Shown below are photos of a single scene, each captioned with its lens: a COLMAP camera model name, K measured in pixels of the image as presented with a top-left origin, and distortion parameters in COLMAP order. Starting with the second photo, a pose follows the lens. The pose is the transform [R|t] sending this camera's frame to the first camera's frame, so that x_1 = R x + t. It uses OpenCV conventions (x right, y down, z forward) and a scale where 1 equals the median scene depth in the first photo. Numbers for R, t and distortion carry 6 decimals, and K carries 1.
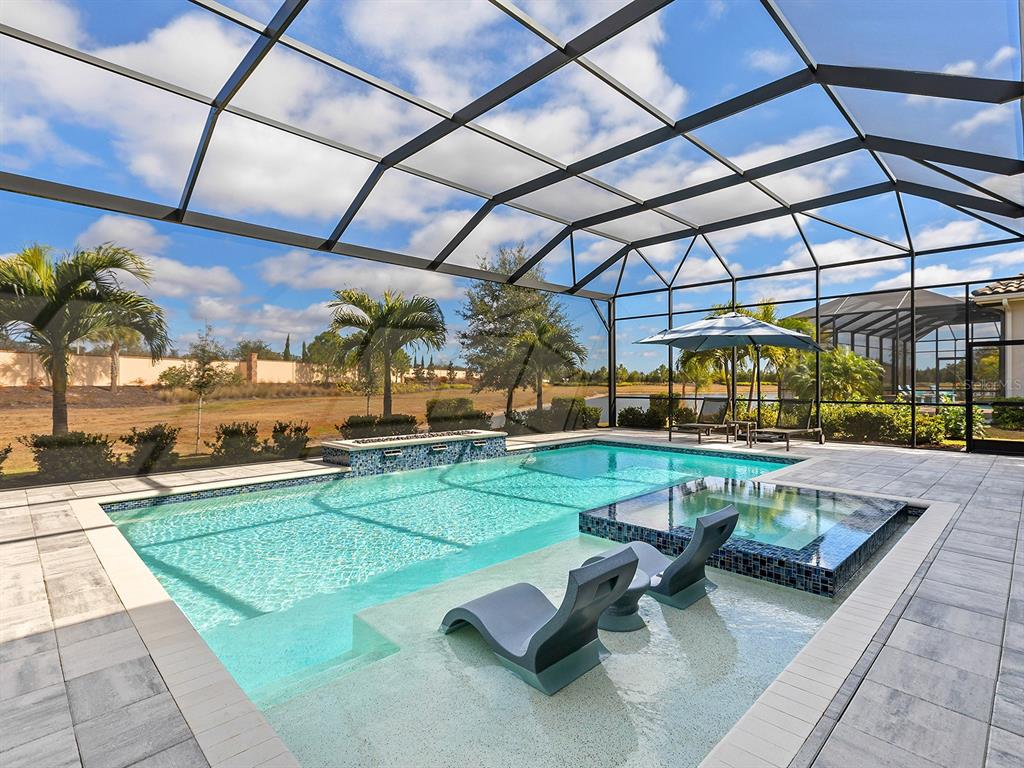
lens RADIAL K [[516.1, 0, 512.0], [0, 516.1, 385.2], [0, 0, 1]] dist [0.001917, -0.000131]
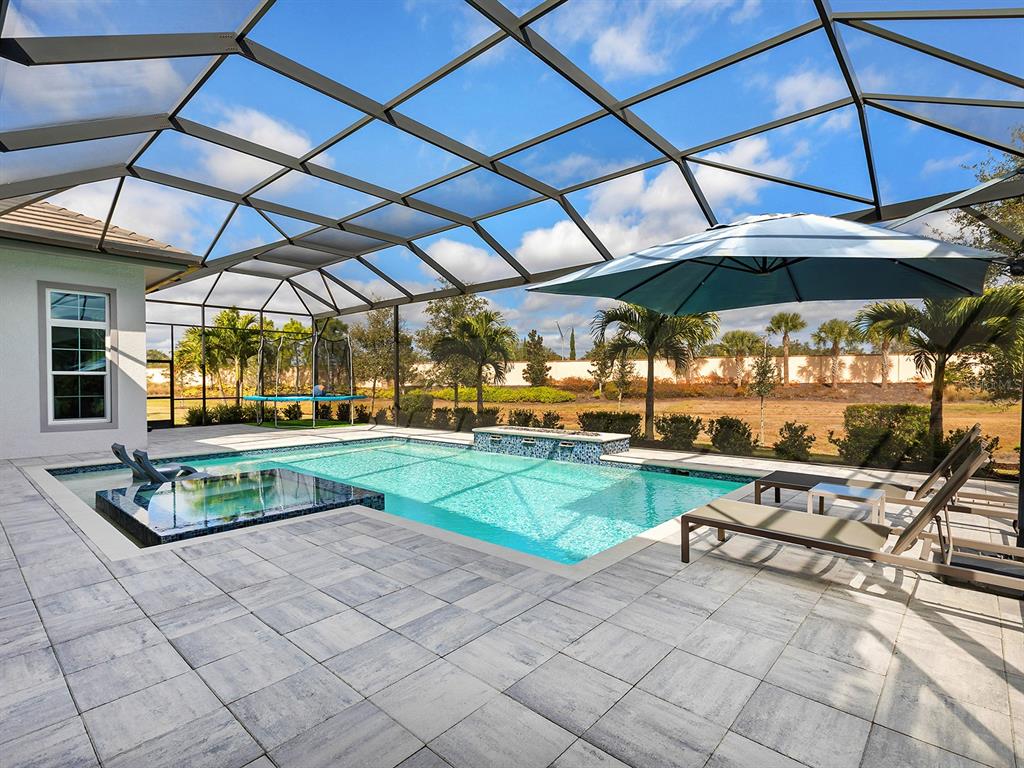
lens RADIAL K [[516.1, 0, 514.0], [0, 516.1, 385.0], [0, 0, 1]] dist [0.001917, -0.000131]
pose [[0.067908, 0.009679, -0.997645, 0.918434], [-0.003263, 0.999950, 0.009479, -0.008727], [0.997686, 0.002612, 0.067936, 0.851037]]
